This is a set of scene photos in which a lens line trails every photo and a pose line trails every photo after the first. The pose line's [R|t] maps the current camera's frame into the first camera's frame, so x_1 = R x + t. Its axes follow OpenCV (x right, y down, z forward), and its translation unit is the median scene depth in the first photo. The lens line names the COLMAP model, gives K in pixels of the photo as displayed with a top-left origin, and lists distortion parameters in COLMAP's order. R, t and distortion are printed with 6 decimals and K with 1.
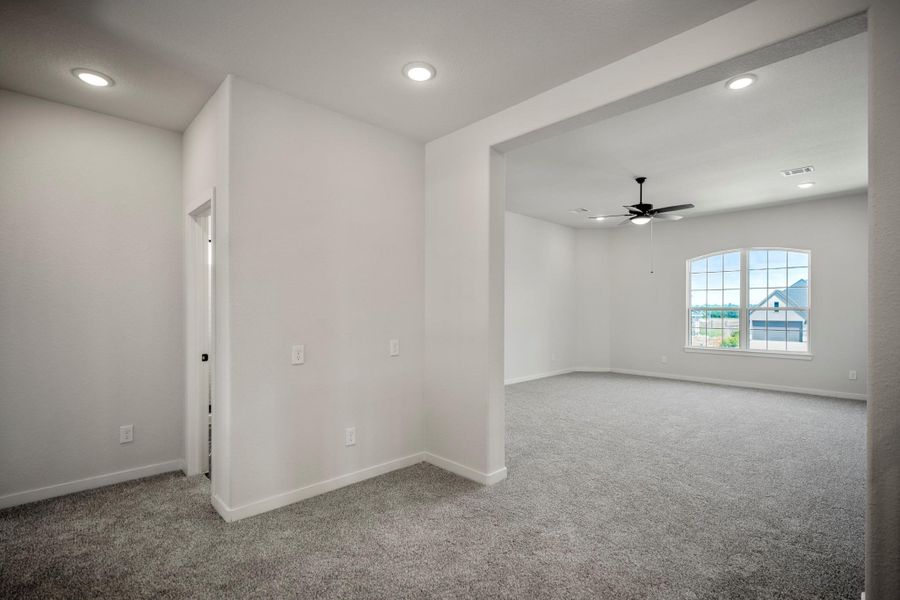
lens RADIAL K [[418.6, 0, 447.3], [0, 418.6, 305.2], [0, 0, 1]] dist [-0.016918, 0.001130]
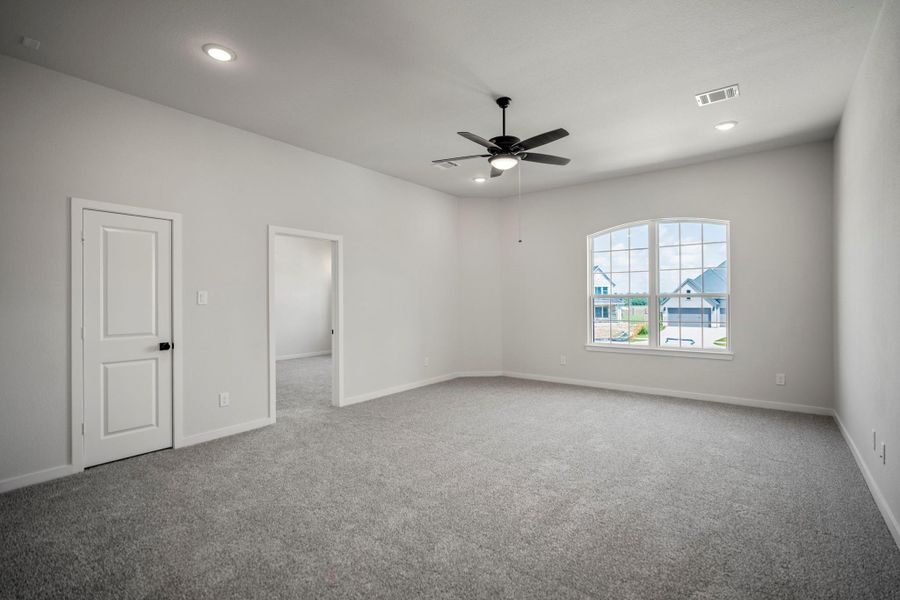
lens RADIAL K [[418.6, 0, 451.5], [0, 418.6, 294.7], [0, 0, 1]] dist [-0.016918, 0.001130]
pose [[0.988017, -0.008741, 0.154098, 0.212774], [0.009072, 0.999958, -0.001439, 0.004590], [-0.154079, 0.002820, 0.988055, 0.274431]]
